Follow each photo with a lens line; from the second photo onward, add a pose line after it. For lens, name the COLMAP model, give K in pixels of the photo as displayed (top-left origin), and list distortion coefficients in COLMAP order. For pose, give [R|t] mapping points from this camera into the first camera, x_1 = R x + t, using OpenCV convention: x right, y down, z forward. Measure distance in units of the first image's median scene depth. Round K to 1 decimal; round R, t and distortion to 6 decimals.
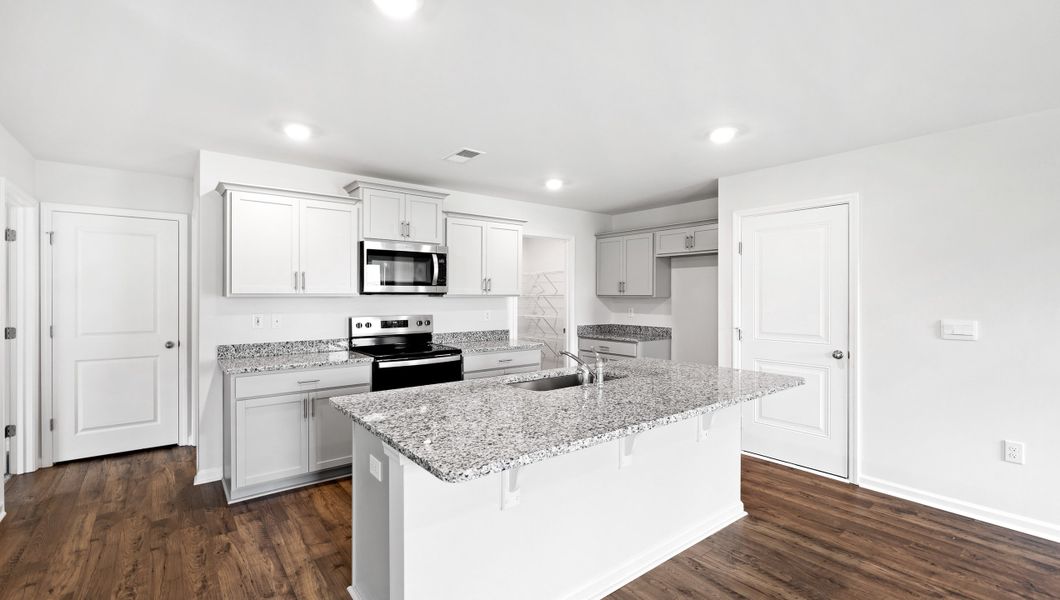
lens RADIAL K [[459.8, 0, 528.7], [0, 459.8, 295.4], [0, 0, 1]] dist [-0.006922, 0.000395]
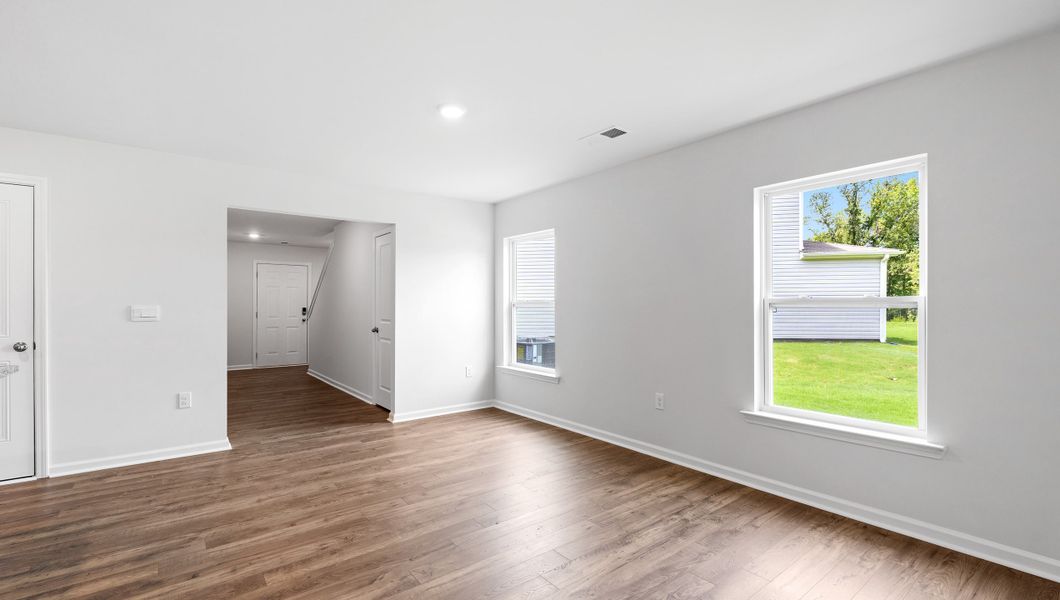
lens RADIAL K [[459.8, 0, 530.7], [0, 459.8, 304.5], [0, 0, 1]] dist [-0.006922, 0.000395]
pose [[0.001760, 0.000361, 0.999998, -0.242846], [0.003256, 0.999995, -0.000367, 0.046563], [-0.999993, 0.003257, 0.001759, -0.033347]]
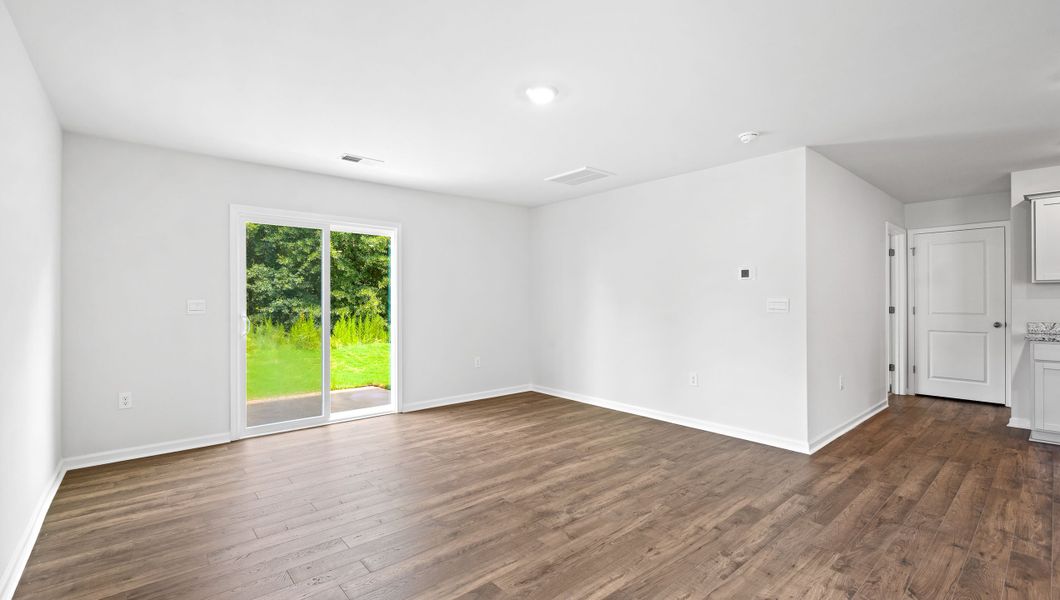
lens RADIAL K [[459.8, 0, 532.9], [0, 459.8, 298.8], [0, 0, 1]] dist [-0.006922, 0.000395]
pose [[0.045184, -0.005498, -0.998964, 0.509644], [-0.000073, 0.999985, -0.005507, 0.049728], [0.998979, 0.000322, 0.045183, -0.415597]]
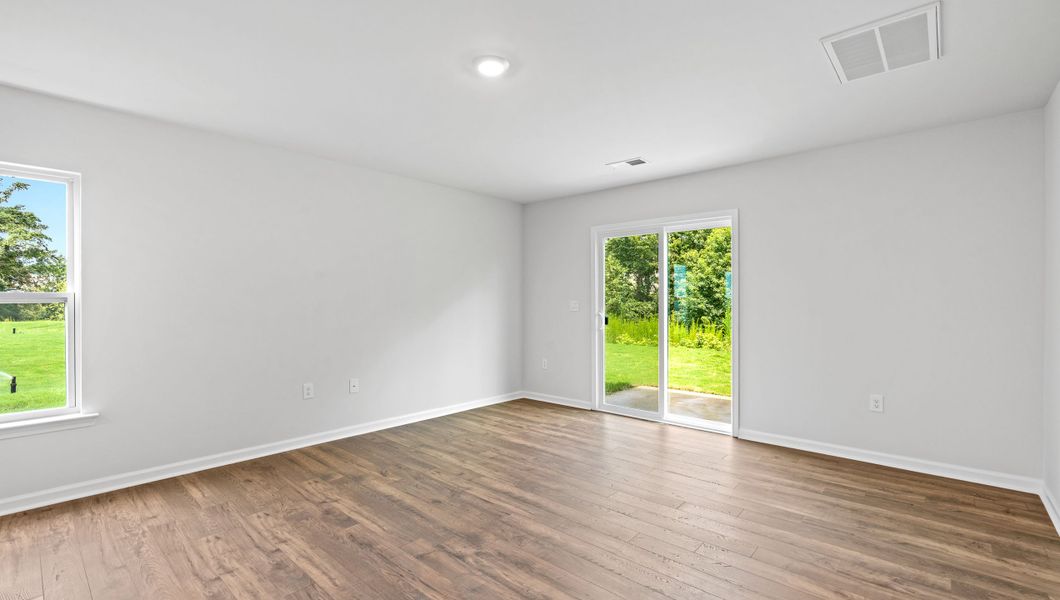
lens RADIAL K [[459.8, 0, 526.3], [0, 459.8, 308.8], [0, 0, 1]] dist [-0.006922, 0.000395]
pose [[-0.985713, -0.002214, -0.168420, -0.204703], [-0.005188, 0.999838, 0.017225, 0.045714], [0.168355, 0.017852, -0.985565, 0.314356]]
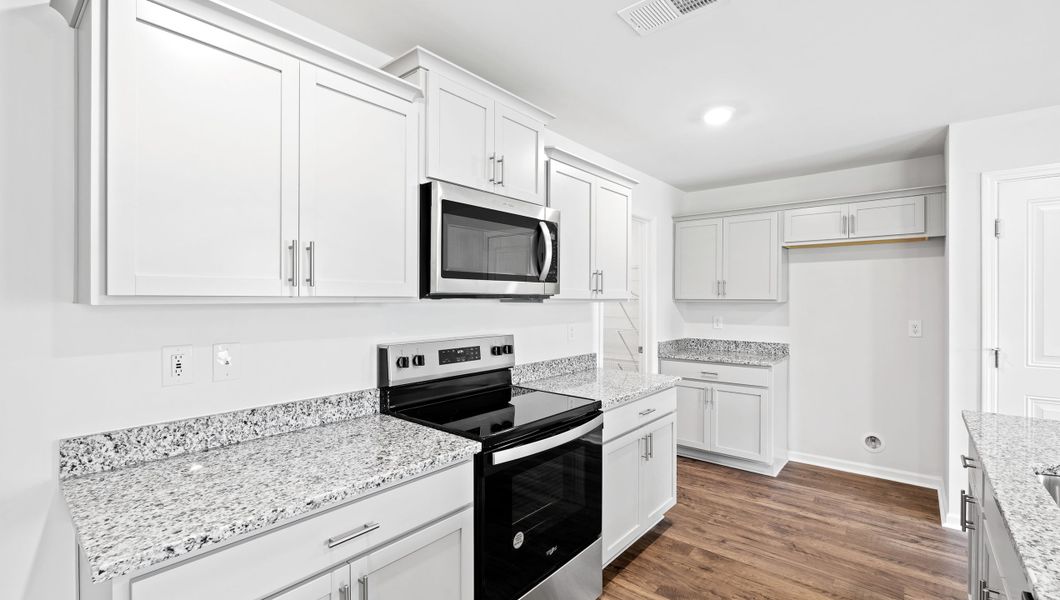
lens RADIAL K [[459.8, 0, 528.6], [0, 459.8, 300.5], [0, 0, 1]] dist [-0.006922, 0.000395]
pose [[0.979589, -0.000115, 0.201012, -0.384759], [-0.000512, 0.999995, 0.003069, -0.001413], [-0.201011, -0.003109, 0.979584, 0.568143]]
